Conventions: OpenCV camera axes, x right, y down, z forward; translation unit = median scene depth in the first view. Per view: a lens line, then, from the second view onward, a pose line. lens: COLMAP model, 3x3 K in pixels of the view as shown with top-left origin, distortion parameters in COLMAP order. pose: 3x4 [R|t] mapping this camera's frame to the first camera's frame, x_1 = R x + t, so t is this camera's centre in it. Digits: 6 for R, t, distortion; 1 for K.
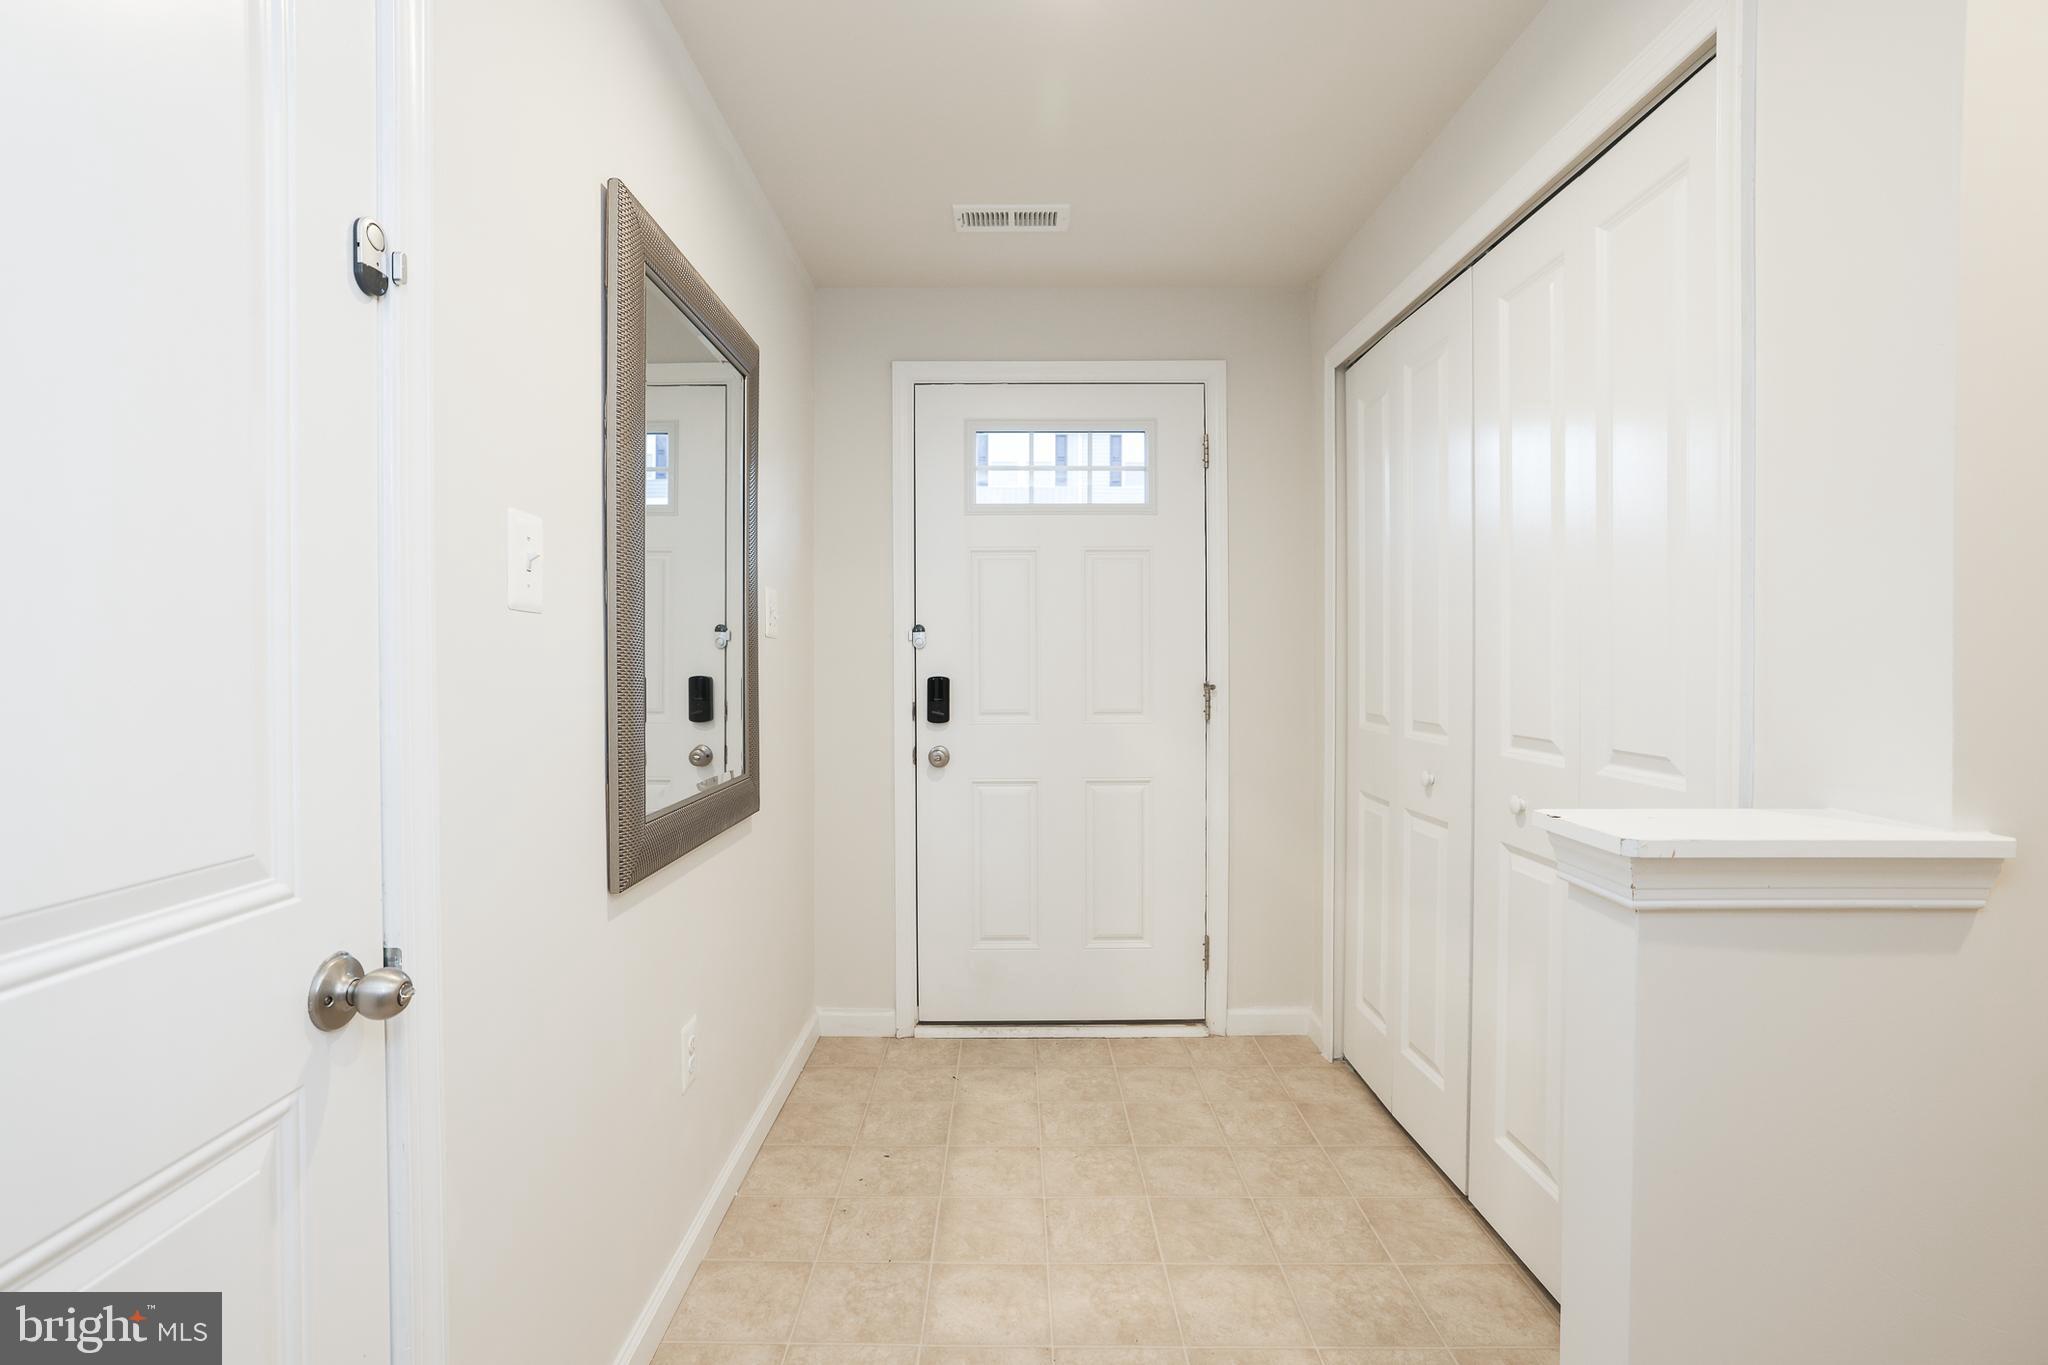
lens RADIAL K [[985.0, 0, 1024.3], [0, 985.0, 671.1], [0, 0, 1]] dist [-0.003783, 0.026554]
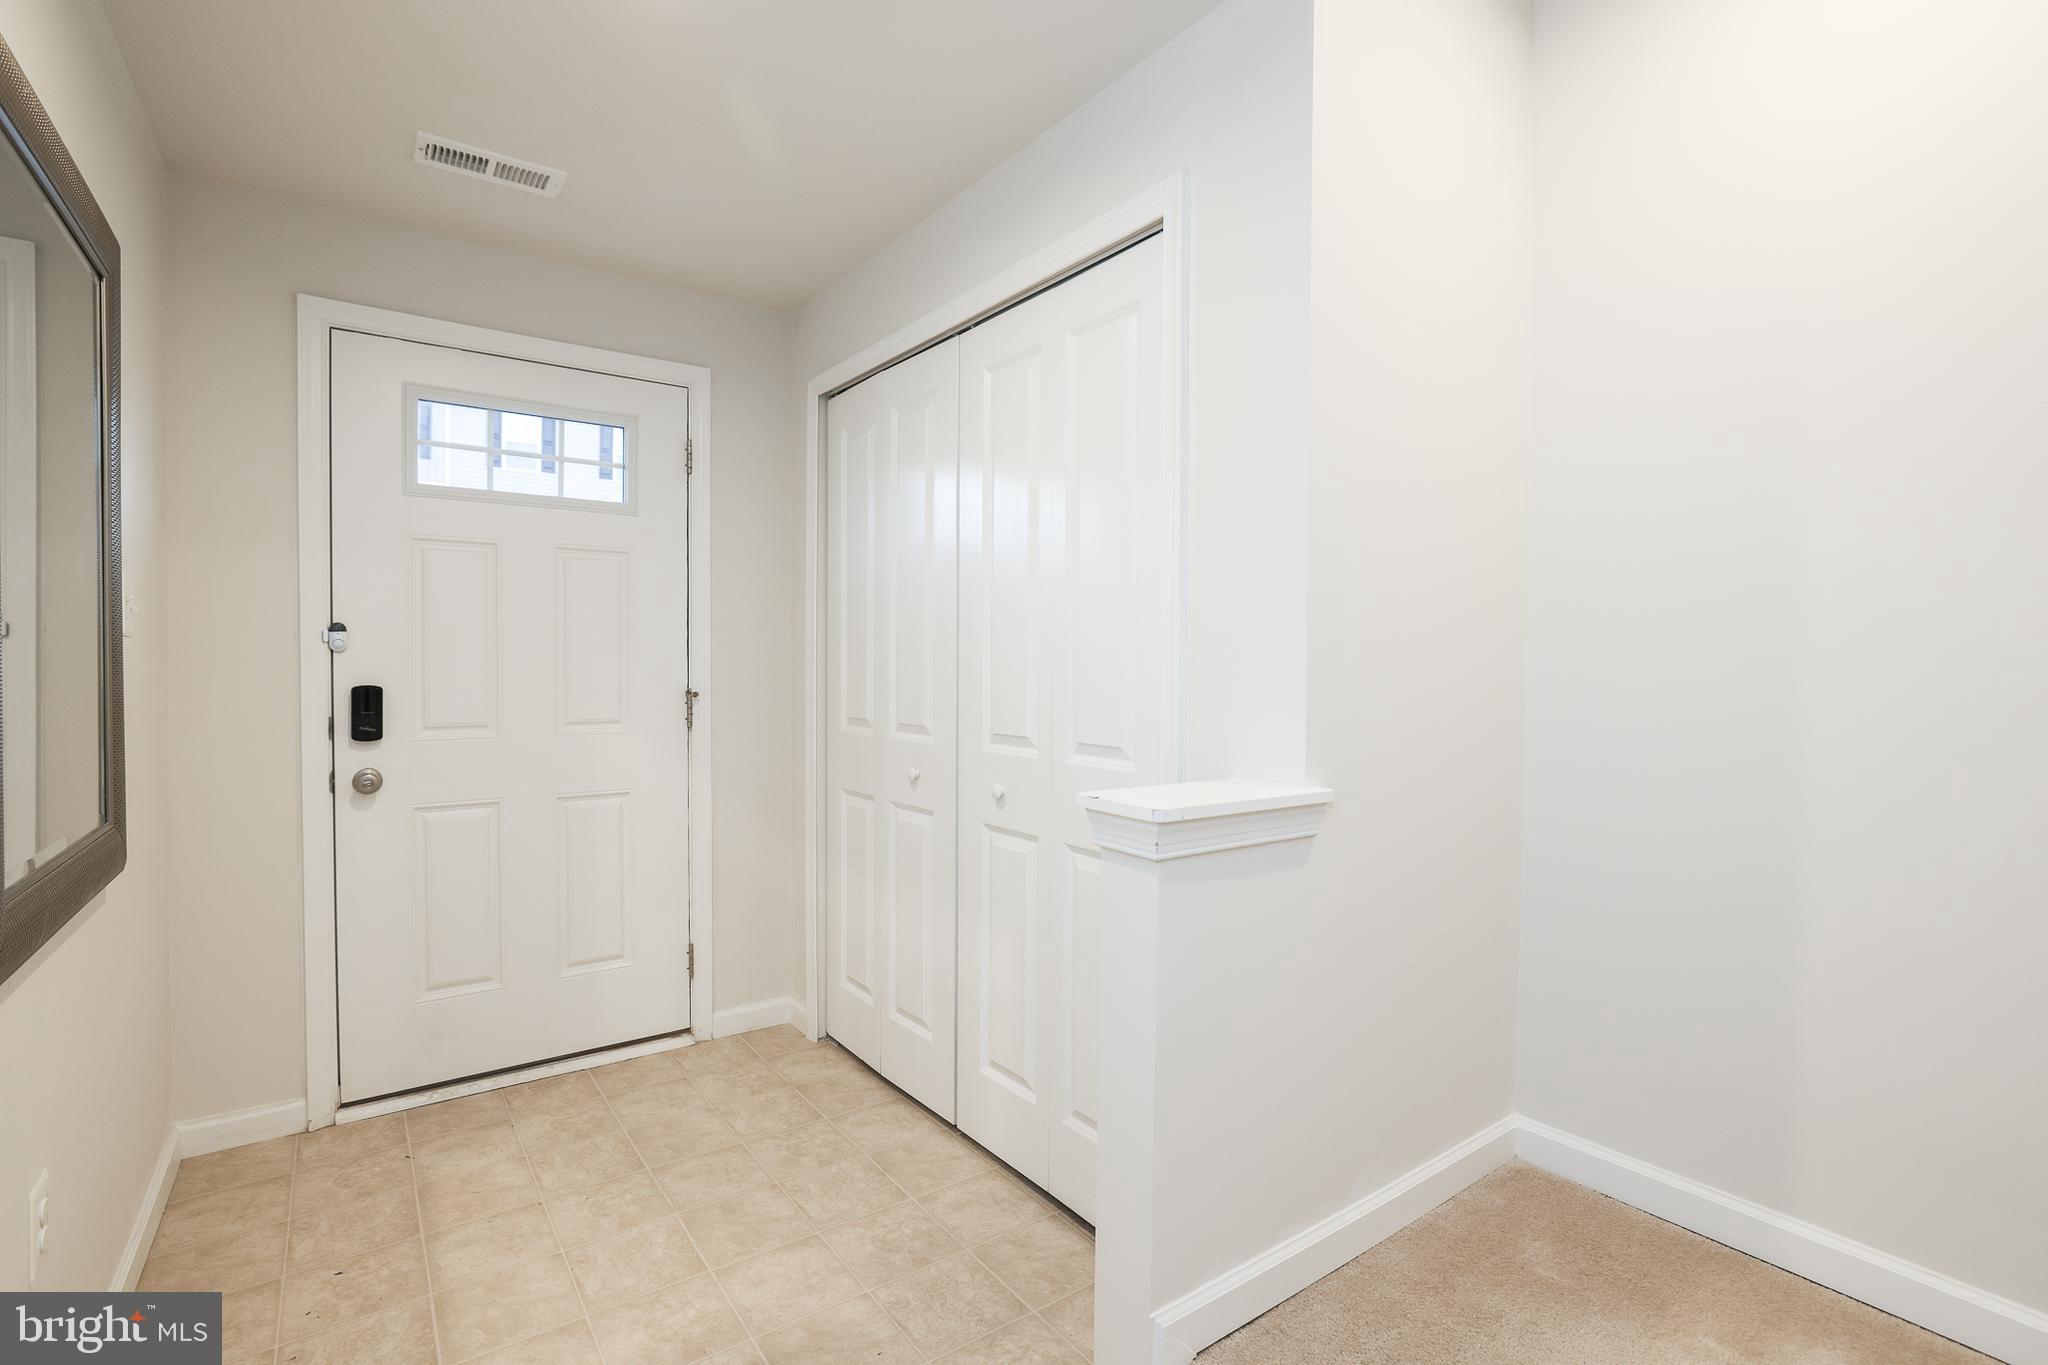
lens RADIAL K [[965.3, 0, 1024.0], [0, 965.3, 682.5], [0, 0, 1]] dist [-0.000586, 0.026963]
pose [[0.823924, -0.003397, 0.566691, -0.115031], [-0.001609, 0.999964, 0.008335, -0.005788], [-0.566699, -0.007779, 0.823889, 0.006875]]
